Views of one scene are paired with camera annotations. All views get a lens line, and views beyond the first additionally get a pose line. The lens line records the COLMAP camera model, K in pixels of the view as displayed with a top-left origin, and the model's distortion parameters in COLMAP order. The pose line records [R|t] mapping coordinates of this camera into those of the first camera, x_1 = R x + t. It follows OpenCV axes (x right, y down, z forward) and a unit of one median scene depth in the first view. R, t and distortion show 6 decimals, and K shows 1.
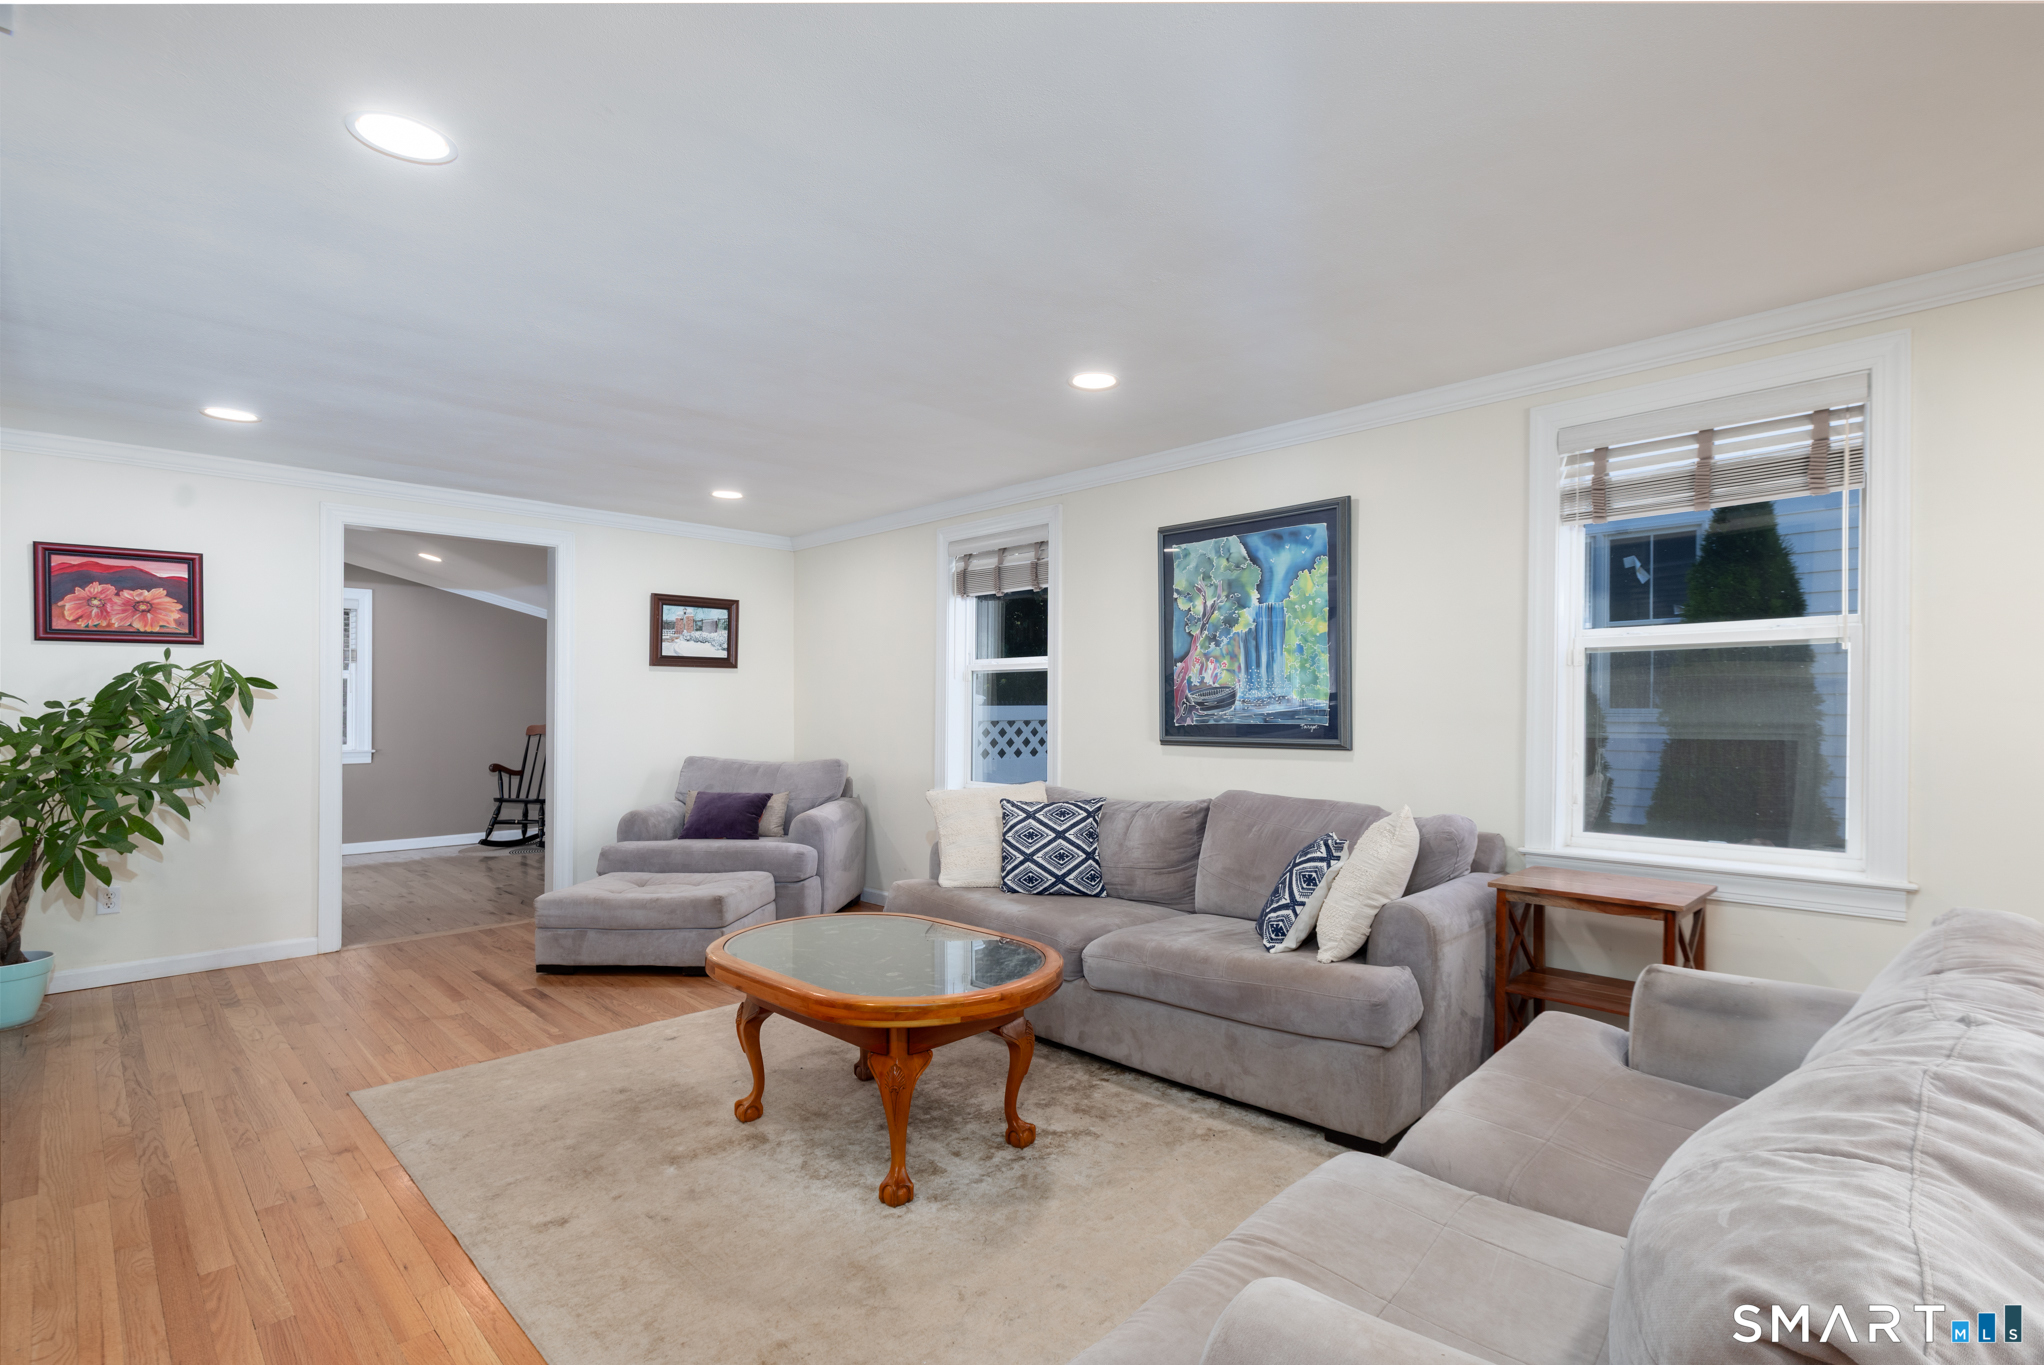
lens RADIAL K [[957.3, 0, 1150.9], [0, 957.3, 700.6], [0, 0, 1]] dist [-0.004728, -0.000388]
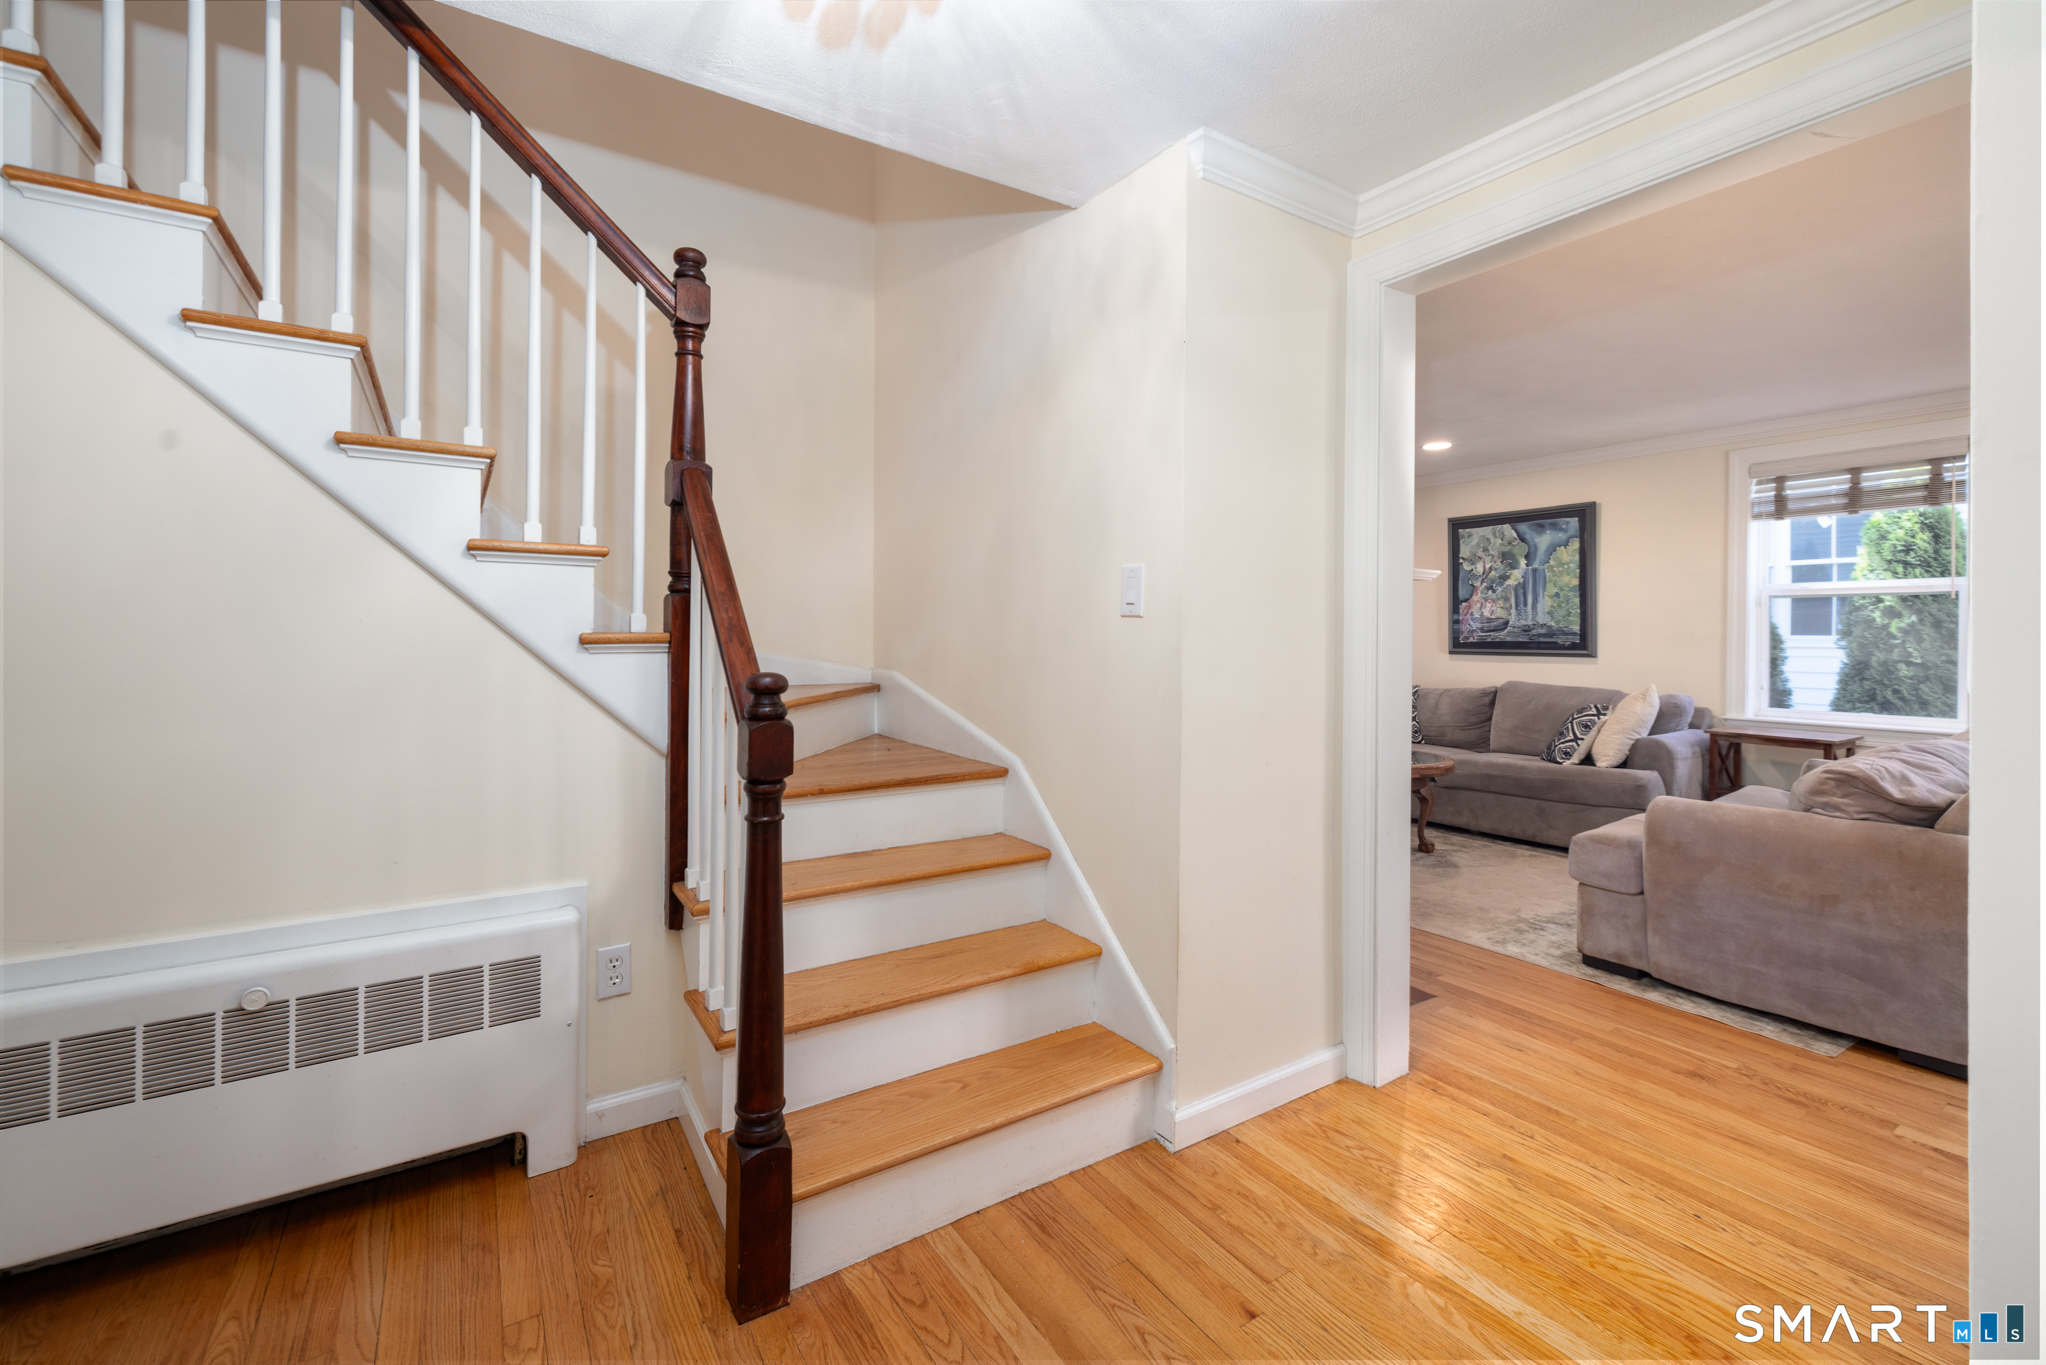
lens RADIAL K [[867.0, 0, 1023.5], [0, 867.0, 616.5], [0, 0, 1]] dist [0.000979, 0.000070]
pose [[0.961908, 0.003176, -0.273355, -0.316959], [-0.006496, 0.999916, -0.011240, 0.004976], [0.273296, 0.012587, 0.961848, -0.670059]]
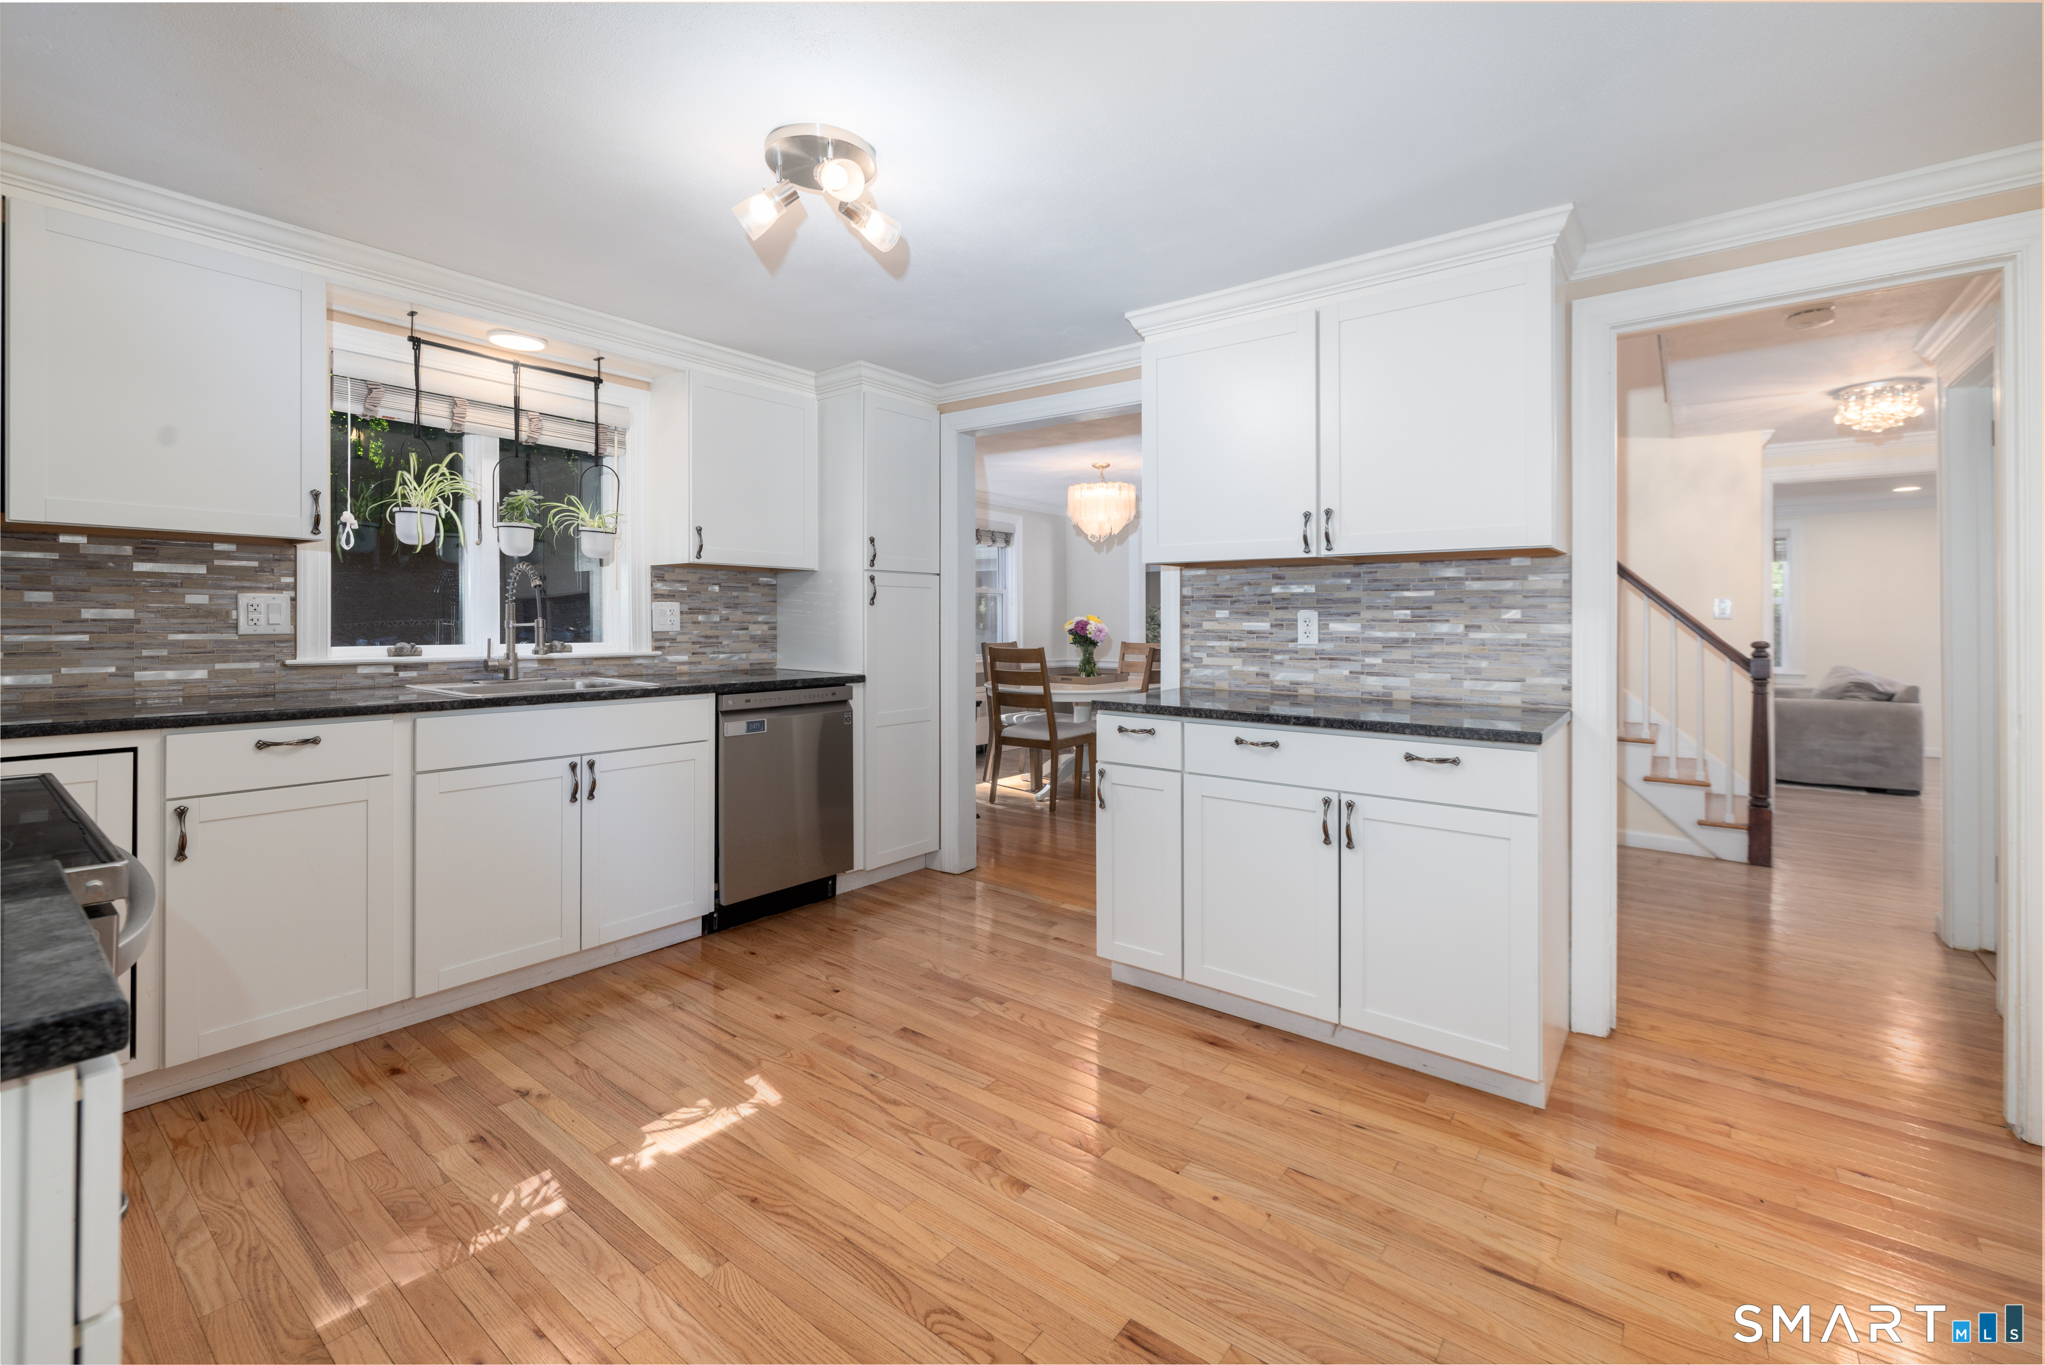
lens RADIAL K [[866.6, 0, 1023.0], [0, 866.6, 616.5], [0, 0, 1]] dist [0.000979, 0.000070]
pose [[0.998466, 0.003143, 0.055285, -1.808316], [-0.002967, 0.999990, -0.003263, -0.001459], [-0.055295, 0.003094, 0.998465, -1.544390]]
